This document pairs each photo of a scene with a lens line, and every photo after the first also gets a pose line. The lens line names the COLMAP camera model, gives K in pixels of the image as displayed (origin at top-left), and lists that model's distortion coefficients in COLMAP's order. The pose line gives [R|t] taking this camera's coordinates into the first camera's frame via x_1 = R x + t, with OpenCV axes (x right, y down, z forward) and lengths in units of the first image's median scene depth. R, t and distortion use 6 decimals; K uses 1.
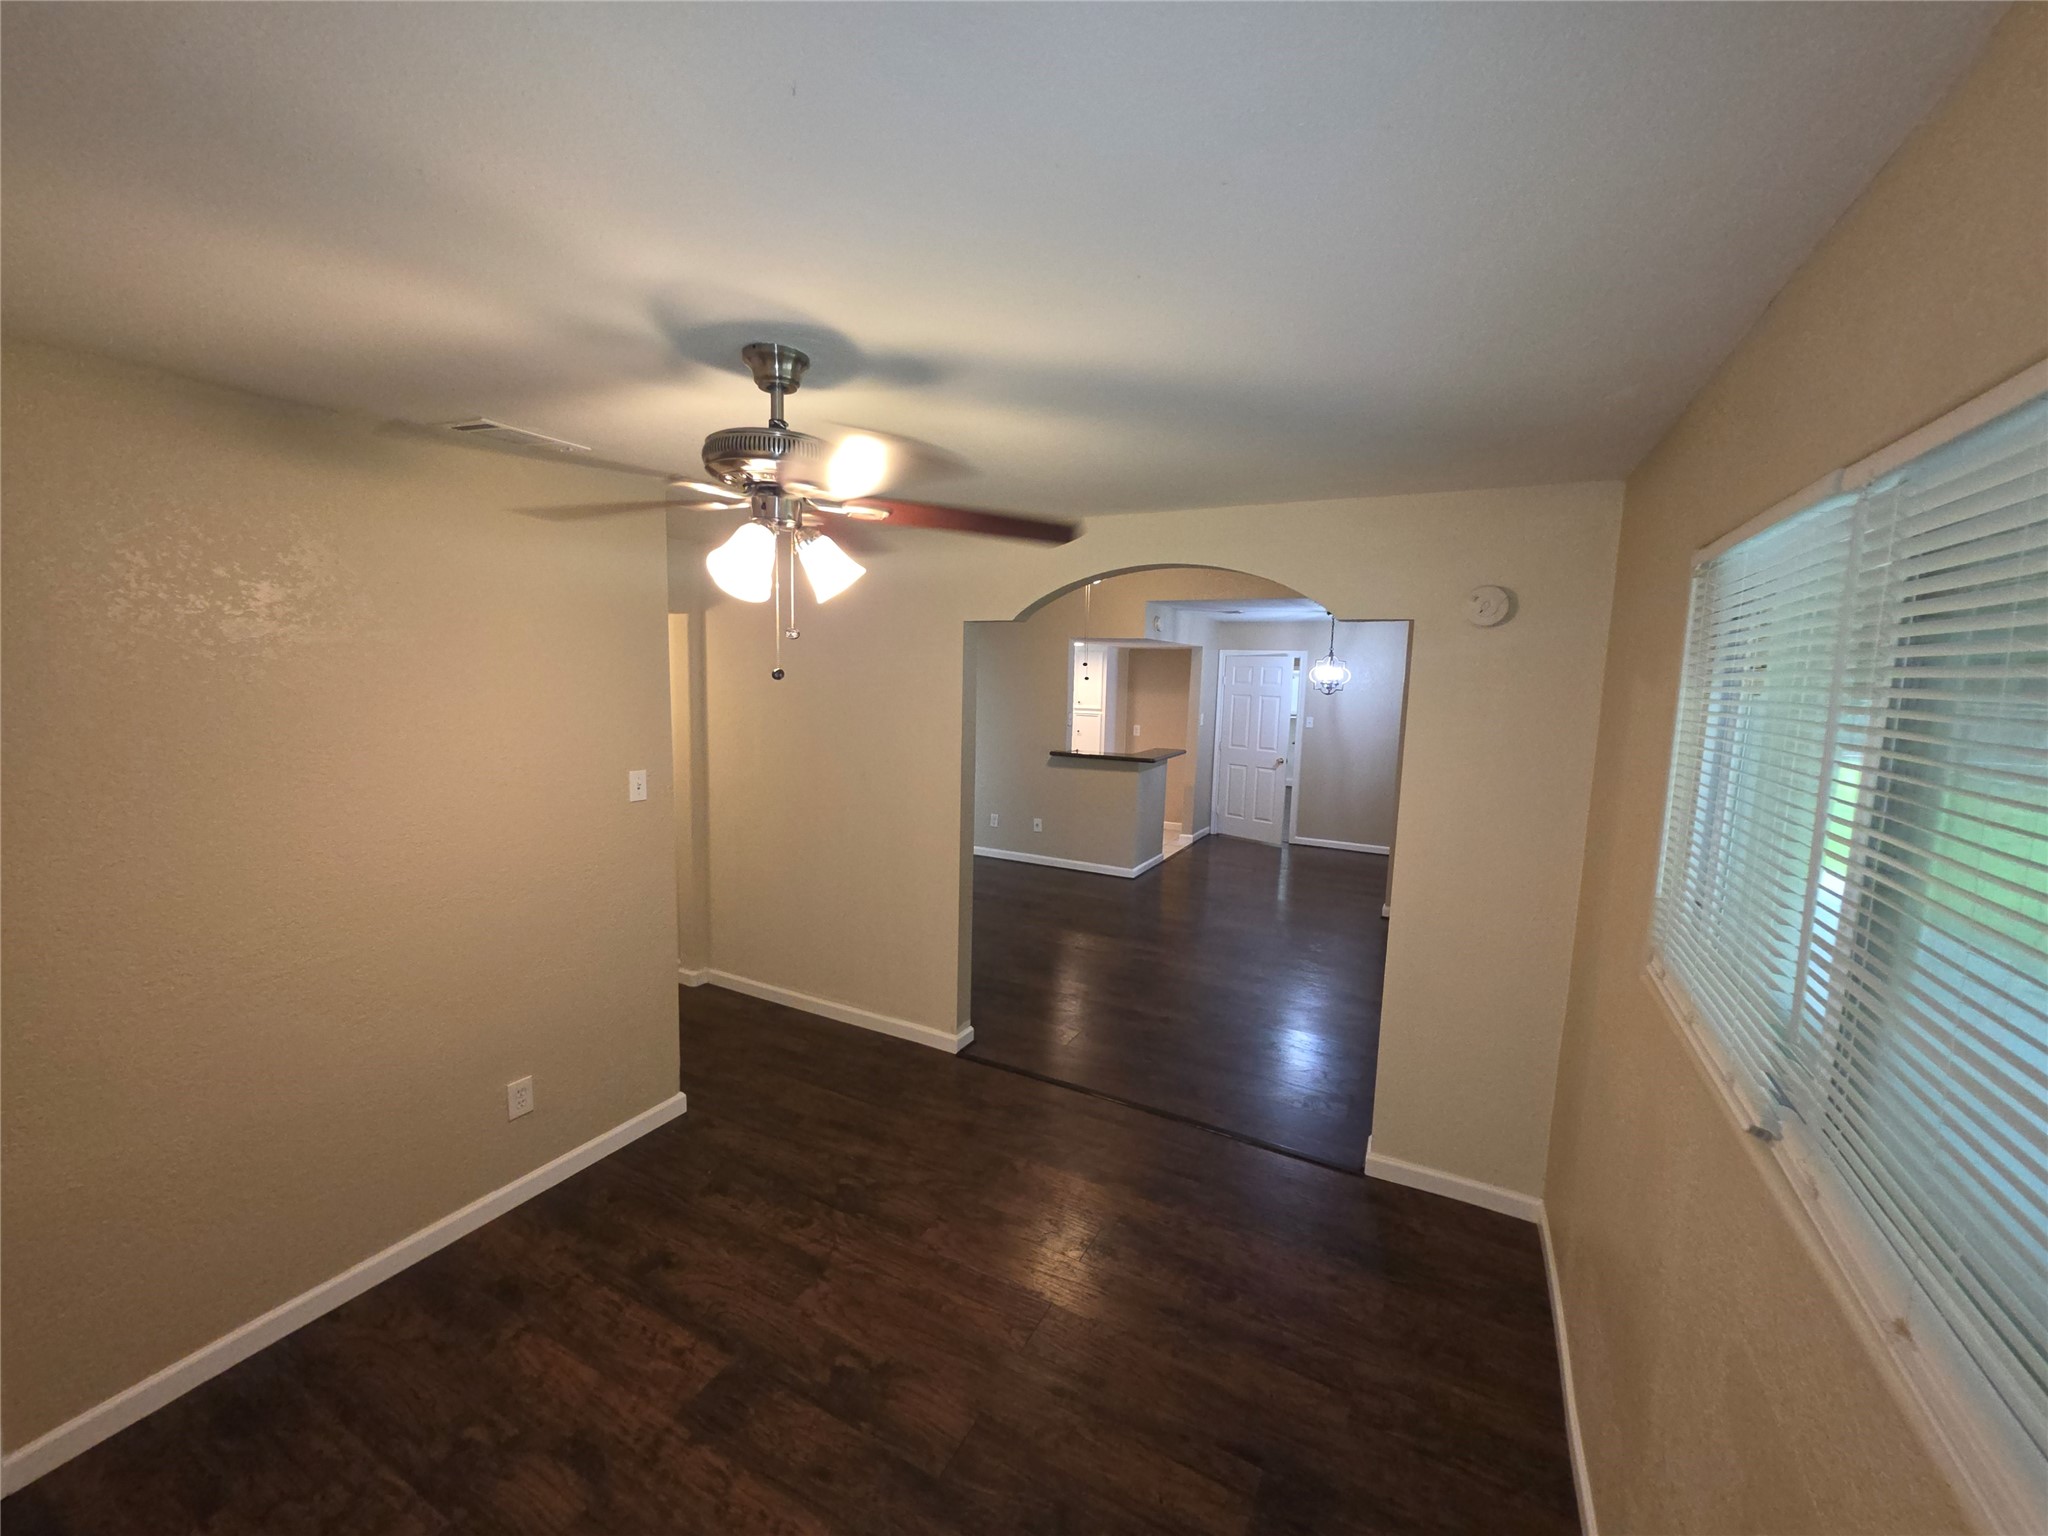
lens RADIAL K [[811.4, 0, 1024.0], [0, 811.4, 768.0], [0, 0, 1]] dist [0.000695, 0.000103]
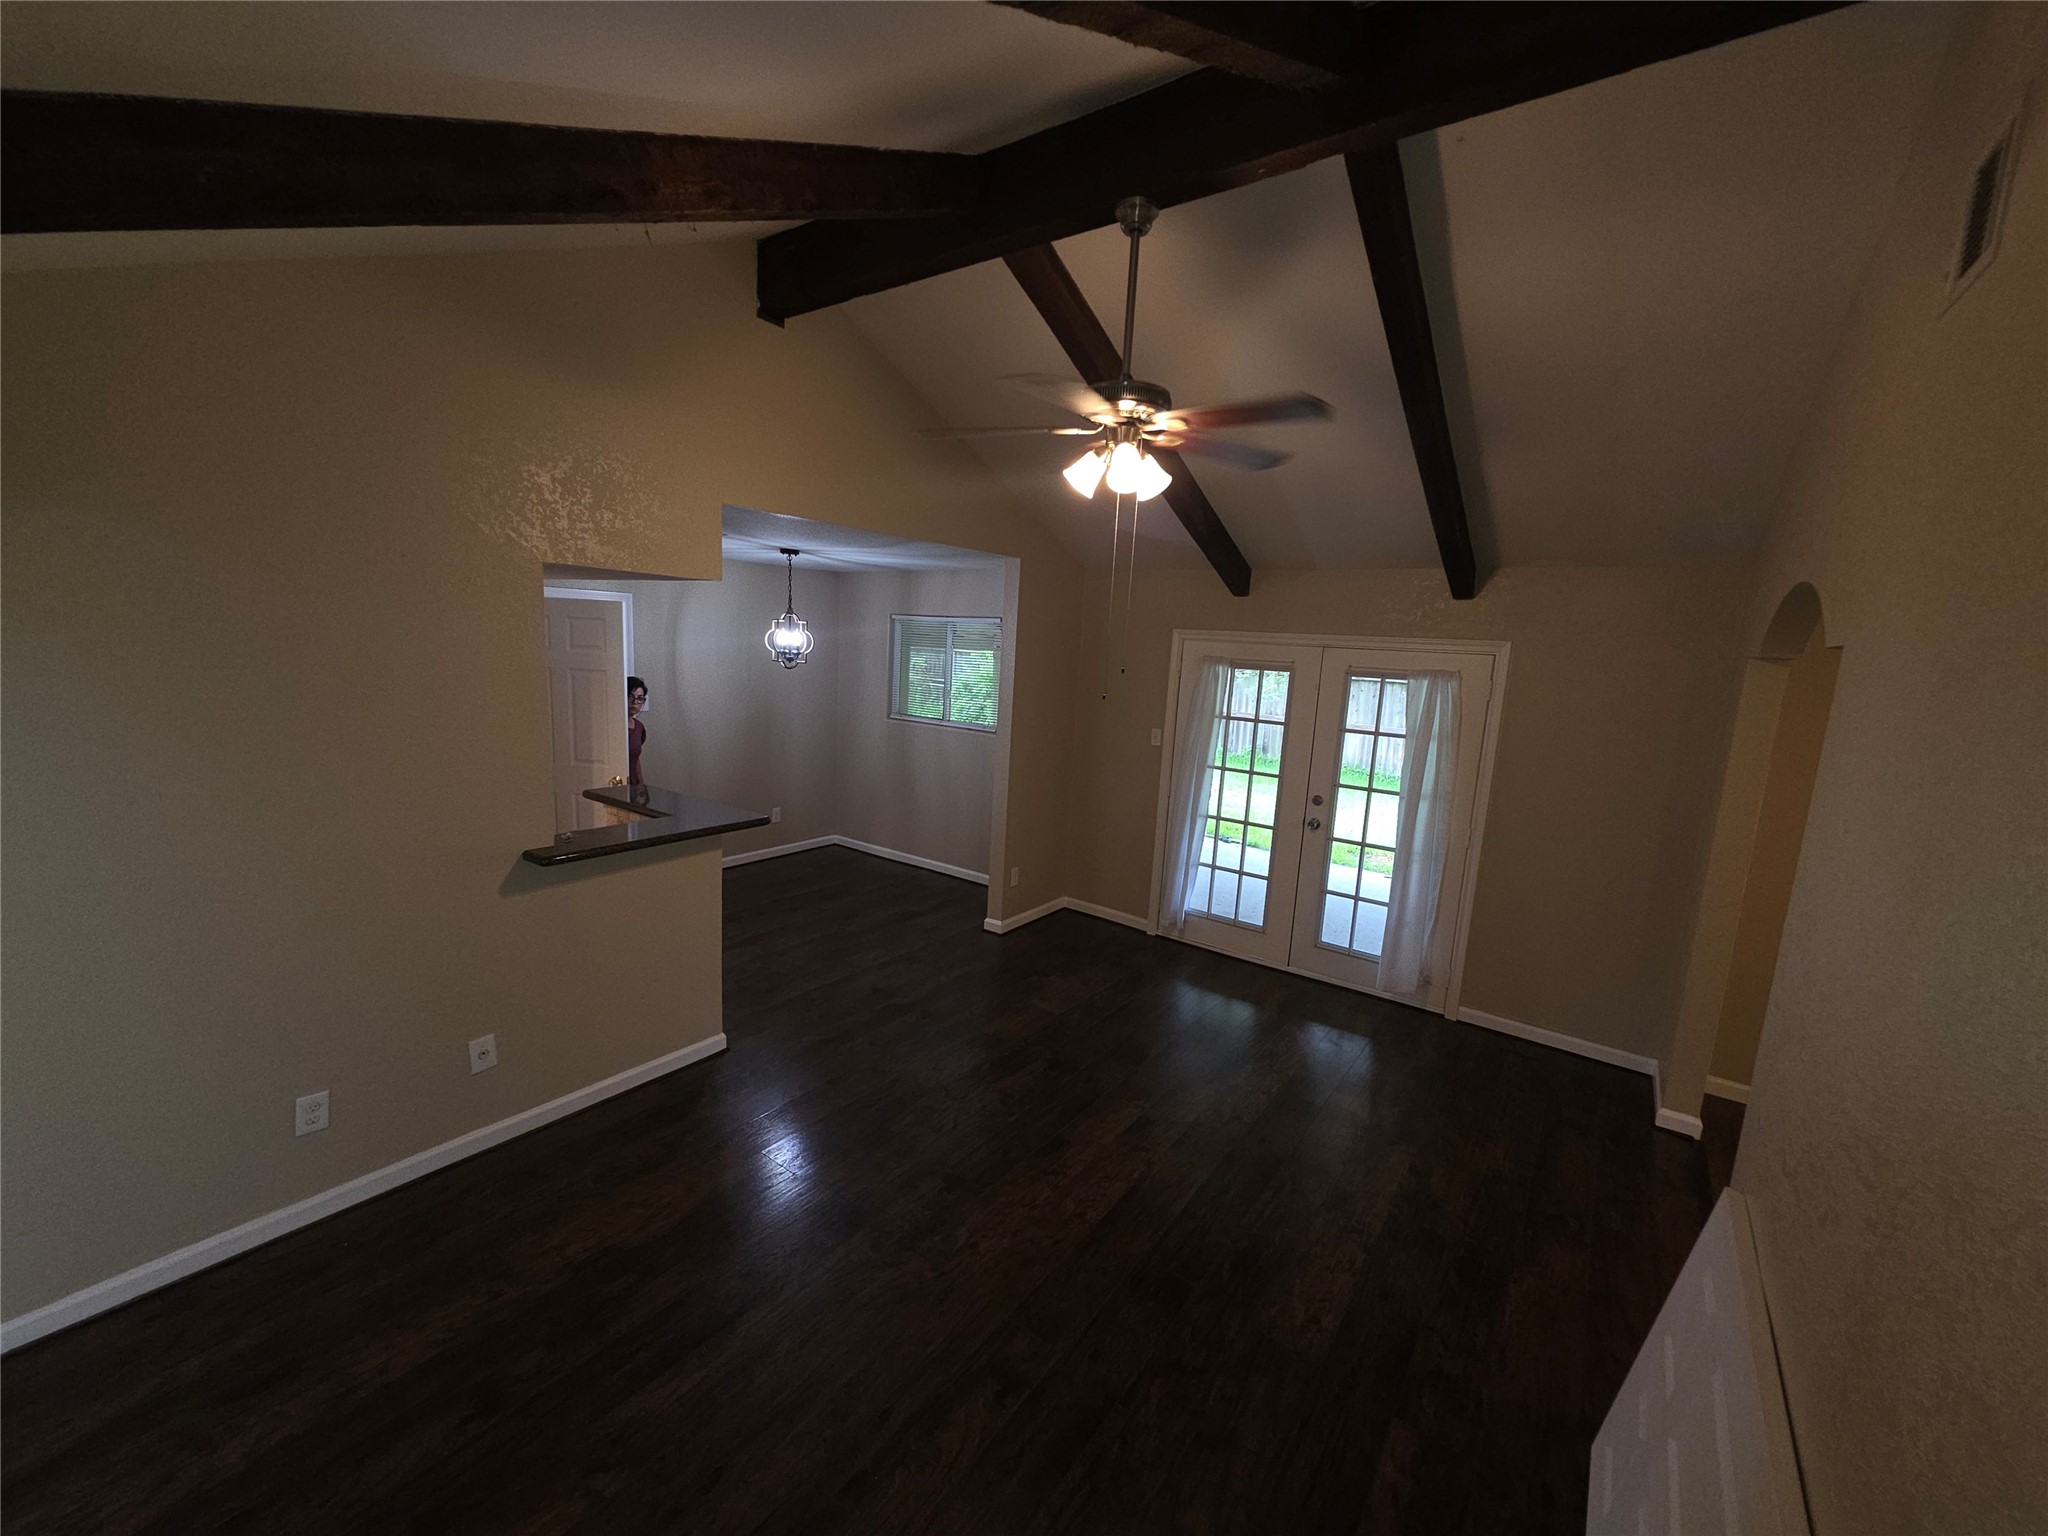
lens RADIAL K [[810.4, 0, 1024.0], [0, 810.4, 768.0], [0, 0, 1]] dist [0.001635, -0.000325]
pose [[0.151002, -0.171601, 0.973525, -0.294196], [0.069290, 0.984233, 0.162741, -0.106041], [-0.986102, 0.042881, 0.160511, 0.686394]]
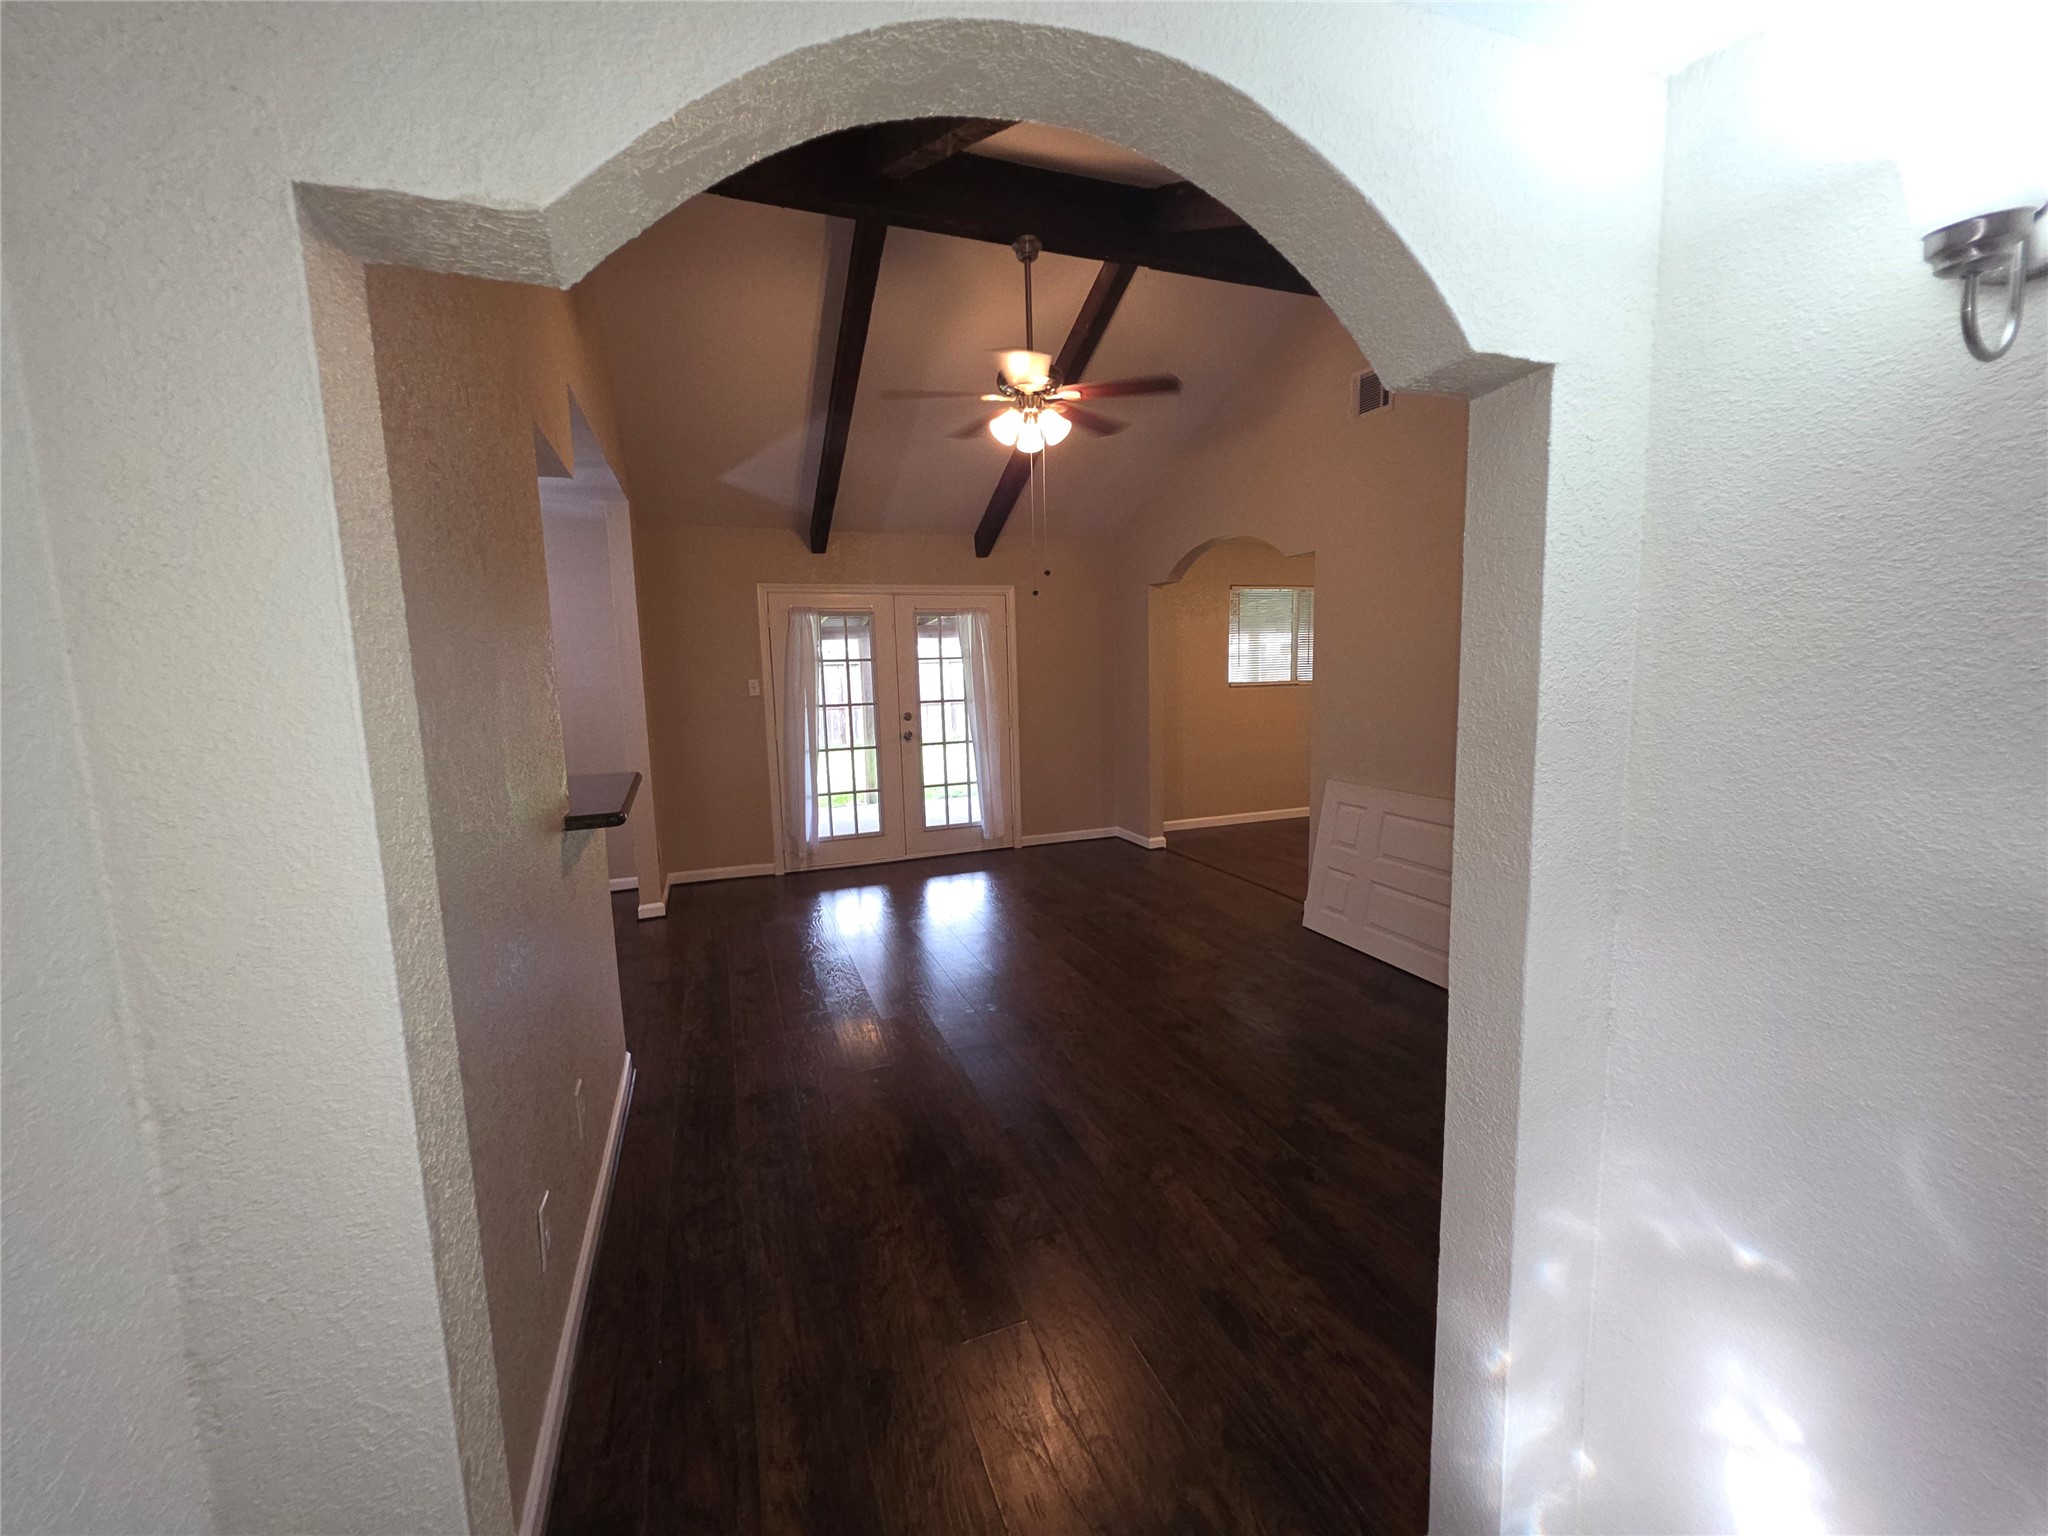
lens RADIAL K [[811.4, 0, 1024.0], [0, 811.4, 768.0], [0, 0, 1]] dist [0.000695, 0.000103]
pose [[-0.752320, -0.087868, 0.652912, -0.261144], [0.087804, 0.968850, 0.231559, -0.088325], [-0.652920, 0.231535, -0.721170, 1.077915]]
